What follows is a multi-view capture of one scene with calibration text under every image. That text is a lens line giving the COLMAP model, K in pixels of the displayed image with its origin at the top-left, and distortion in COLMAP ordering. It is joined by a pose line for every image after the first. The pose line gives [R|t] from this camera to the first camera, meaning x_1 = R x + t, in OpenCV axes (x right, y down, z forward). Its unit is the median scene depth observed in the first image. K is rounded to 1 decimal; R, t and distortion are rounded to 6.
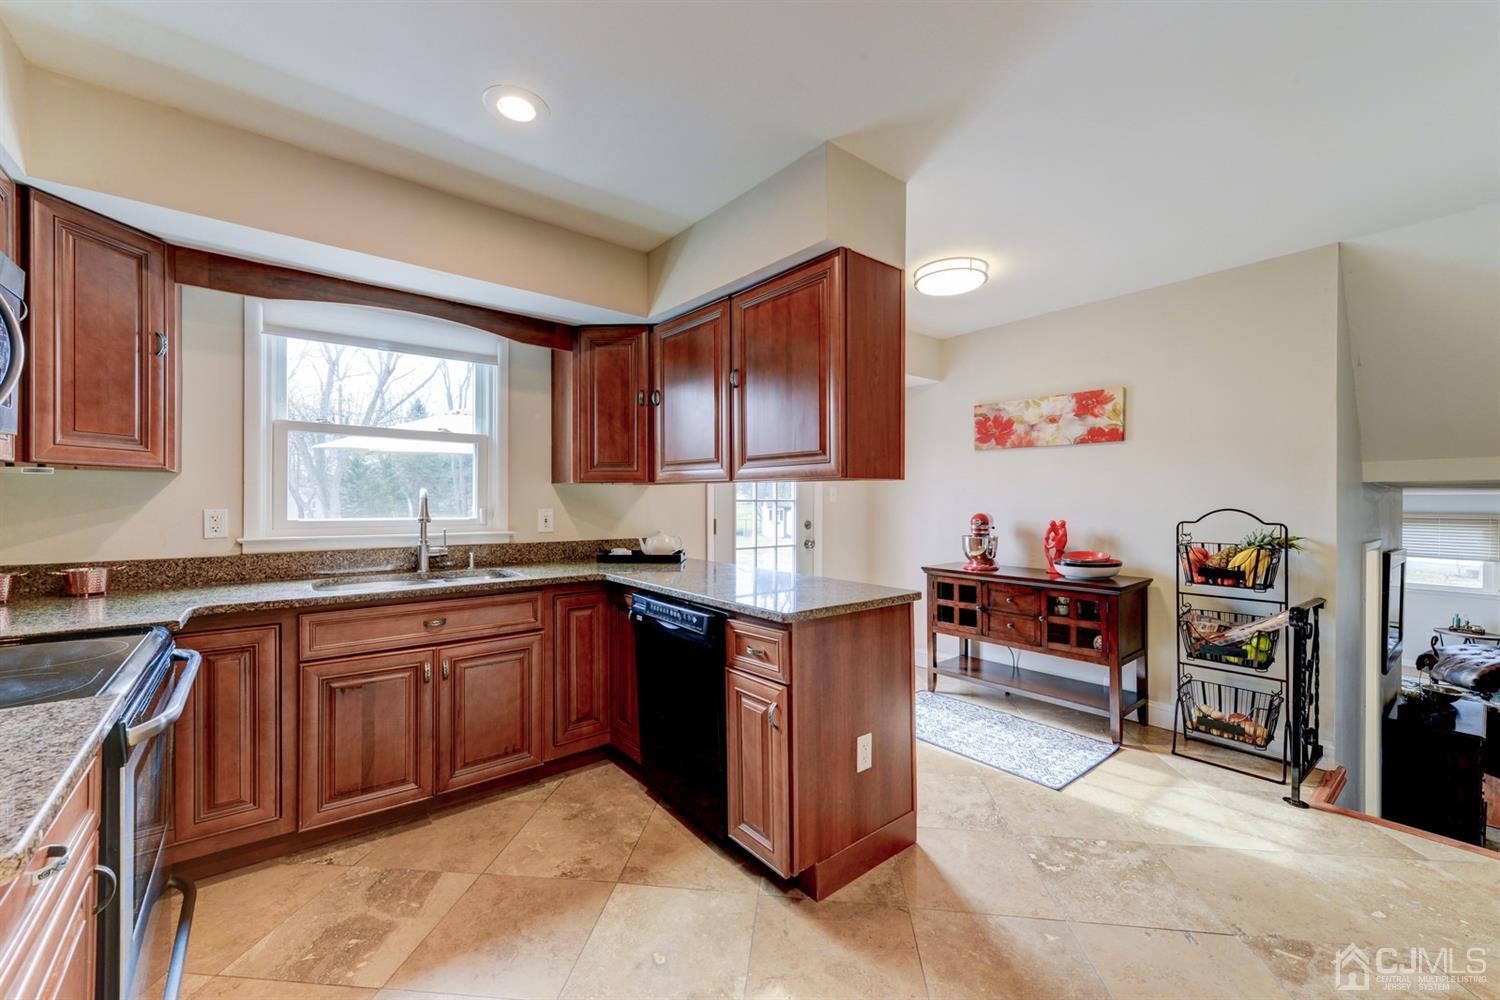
lens RADIAL K [[601.4, 0, 751.9], [0, 601.4, 506.0], [0, 0, 1]] dist [-0.002993, -0.002932]
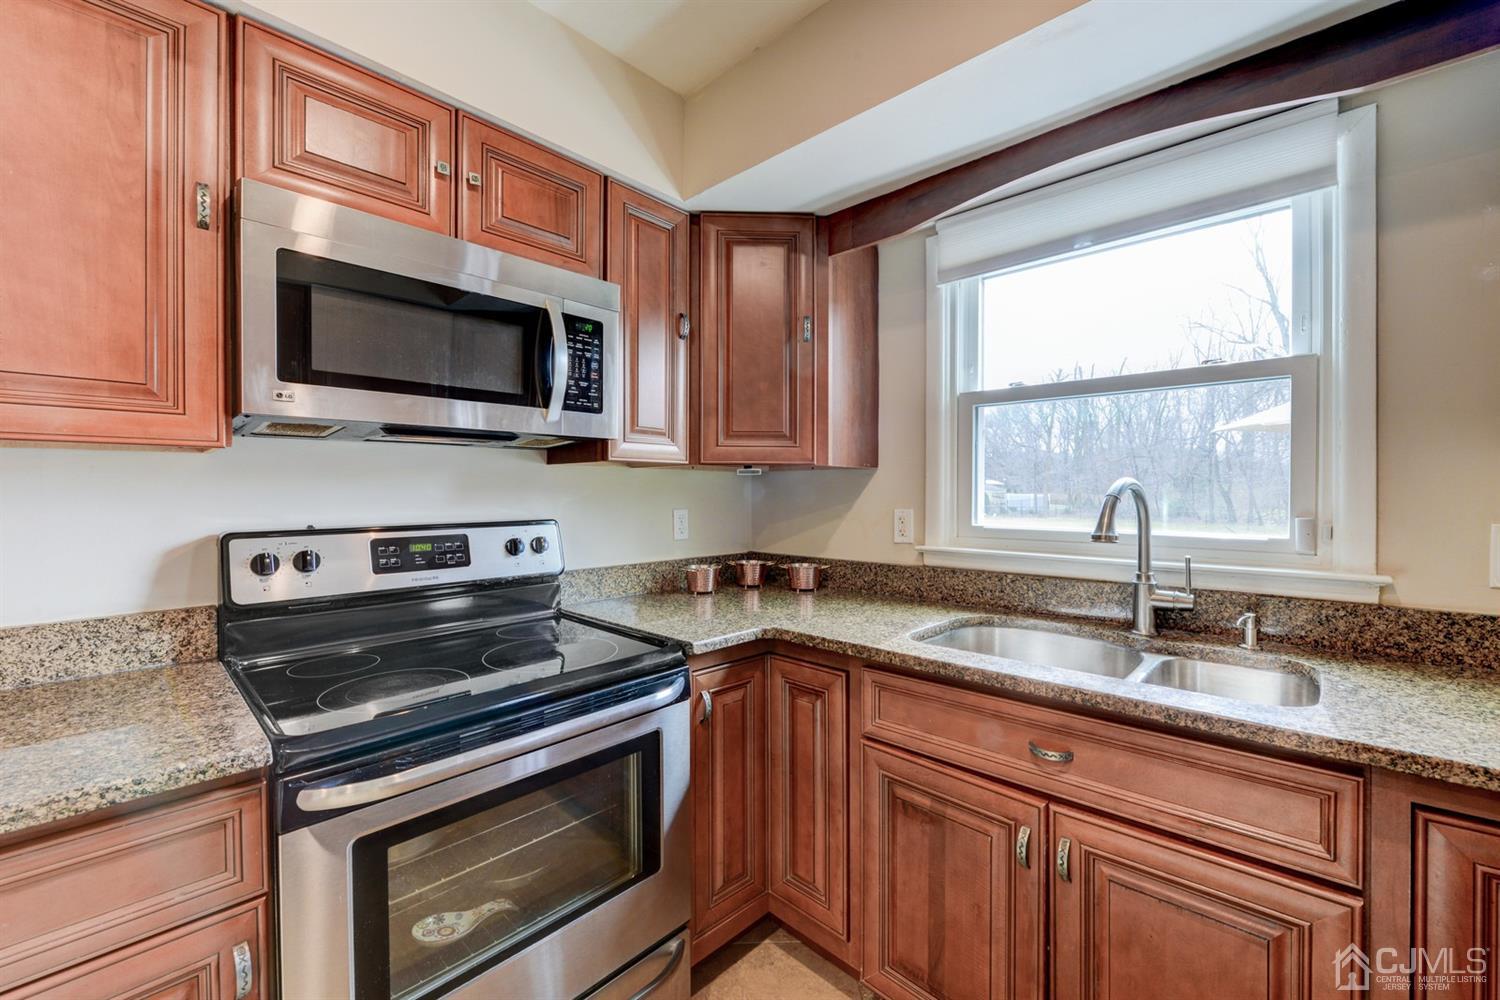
lens RADIAL K [[601.4, 0, 752.9], [0, 601.4, 495.8], [0, 0, 1]] dist [-0.002993, -0.002932]
pose [[0.134912, -0.002012, -0.990856, -0.076876], [-0.007101, 0.999970, -0.002997, -0.009498], [0.990832, 0.007441, 0.134894, 0.675966]]
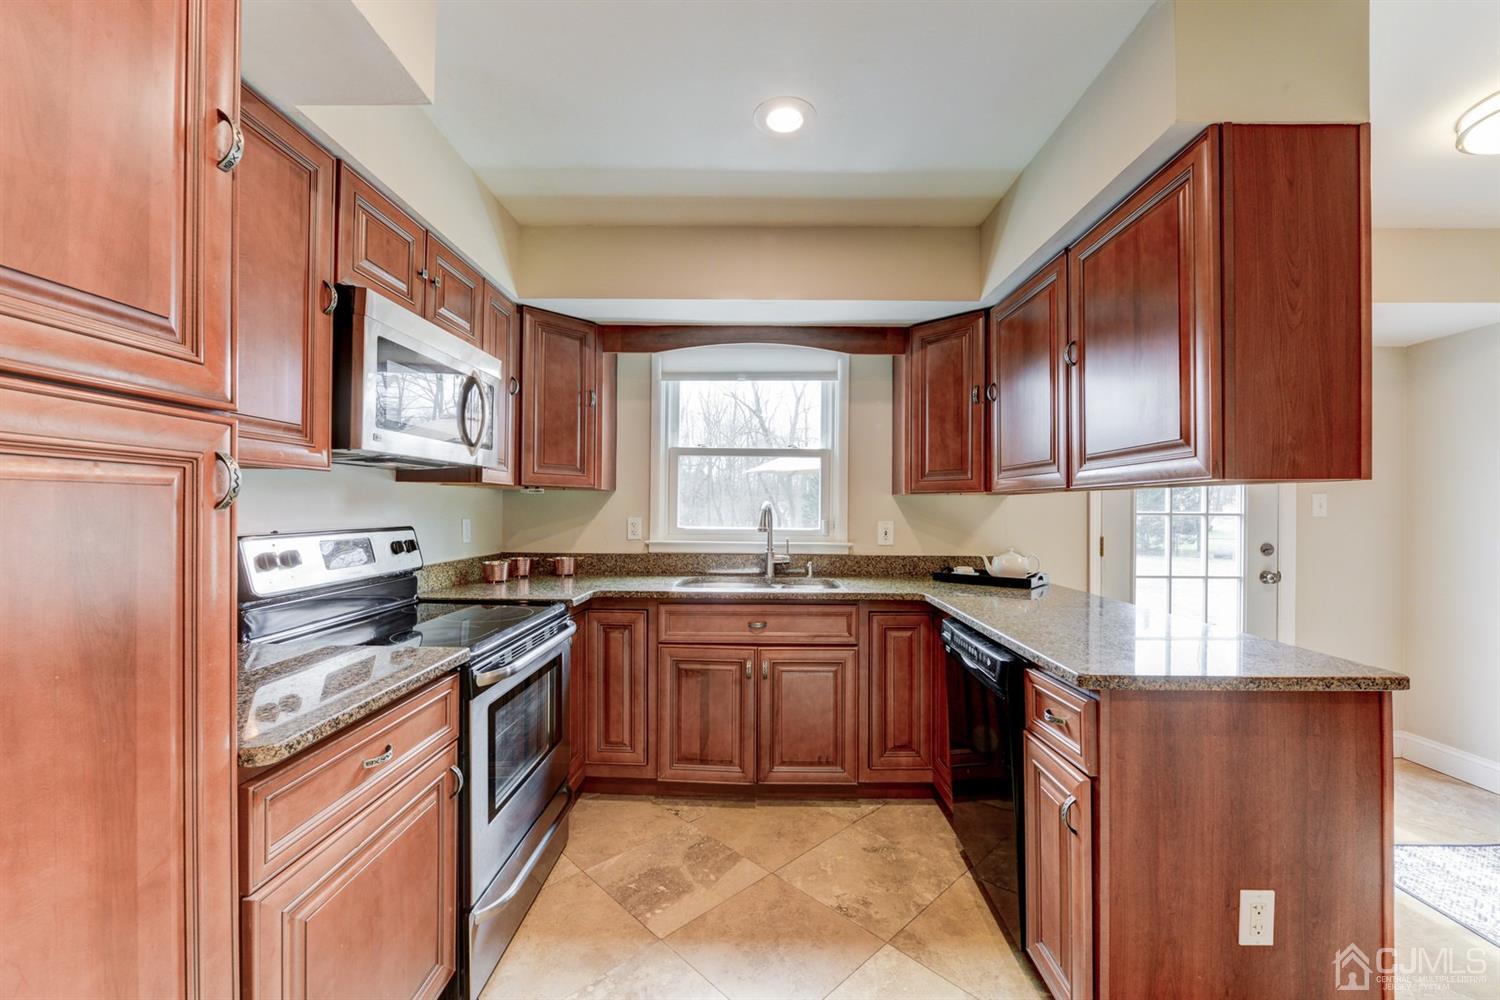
lens RADIAL K [[601.4, 0, 741.8], [0, 601.4, 513.4], [0, 0, 1]] dist [-0.002993, -0.002932]
pose [[0.755266, 0.005461, -0.655395, 0.158770], [-0.010089, 0.999944, -0.003294, -0.002620], [0.655340, 0.009100, 0.755279, 0.151402]]
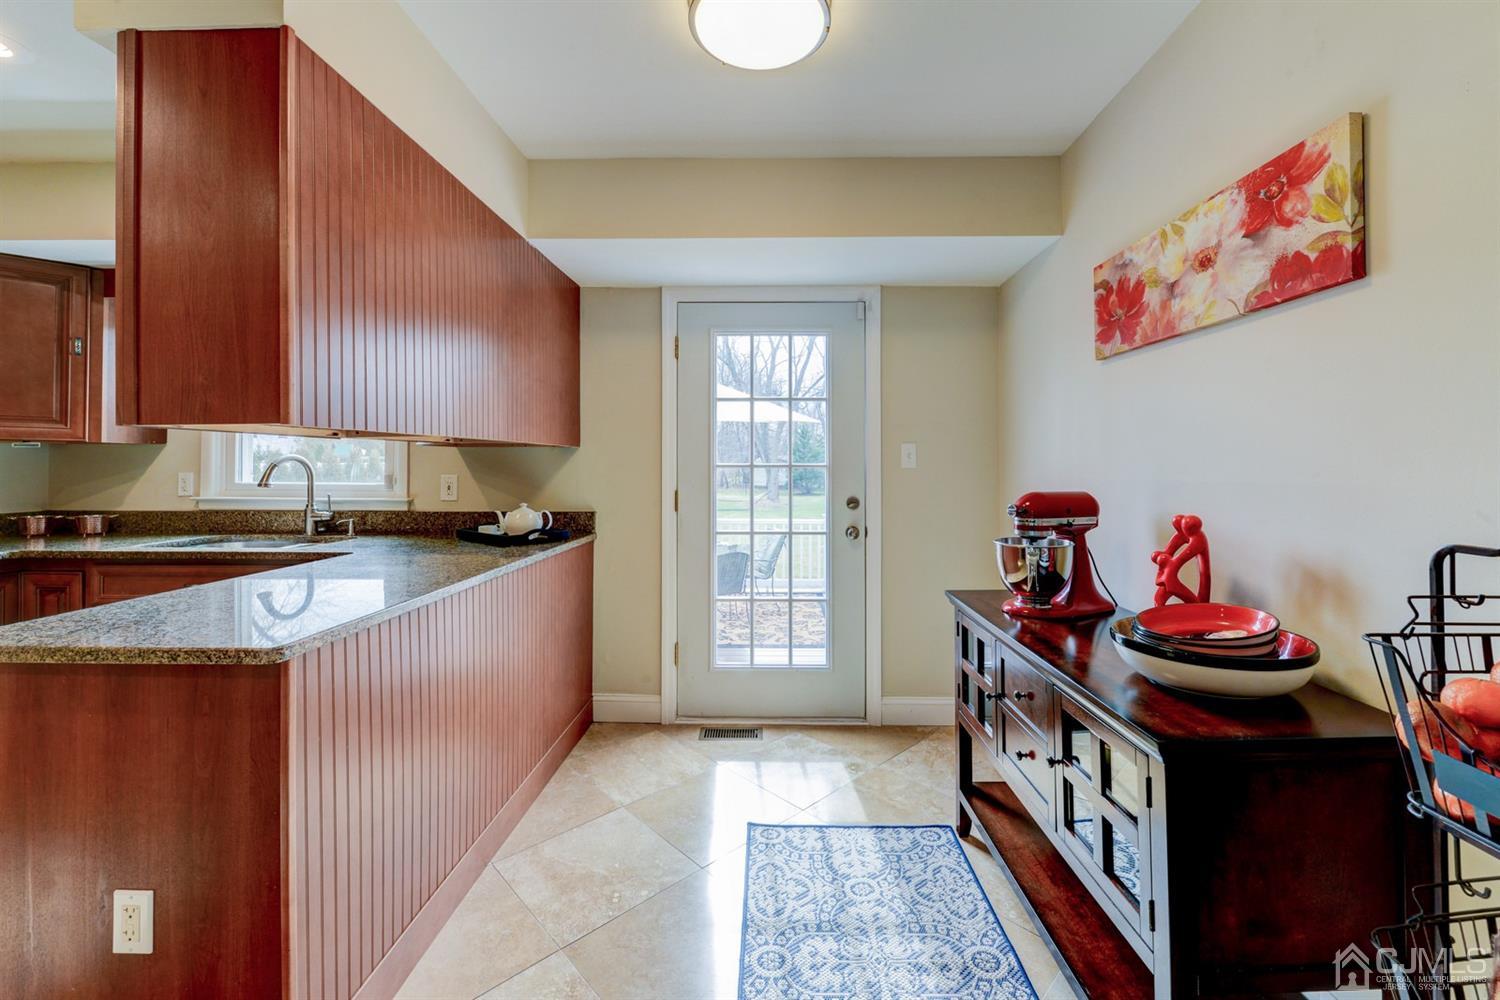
lens RADIAL K [[601.4, 0, 760.2], [0, 601.4, 462.0], [0, 0, 1]] dist [-0.002993, -0.002932]
pose [[0.769482, -0.006211, -0.638638, 0.830731], [-0.004882, 0.999866, -0.015606, -0.004717], [0.638649, 0.015127, 0.769349, 0.801810]]
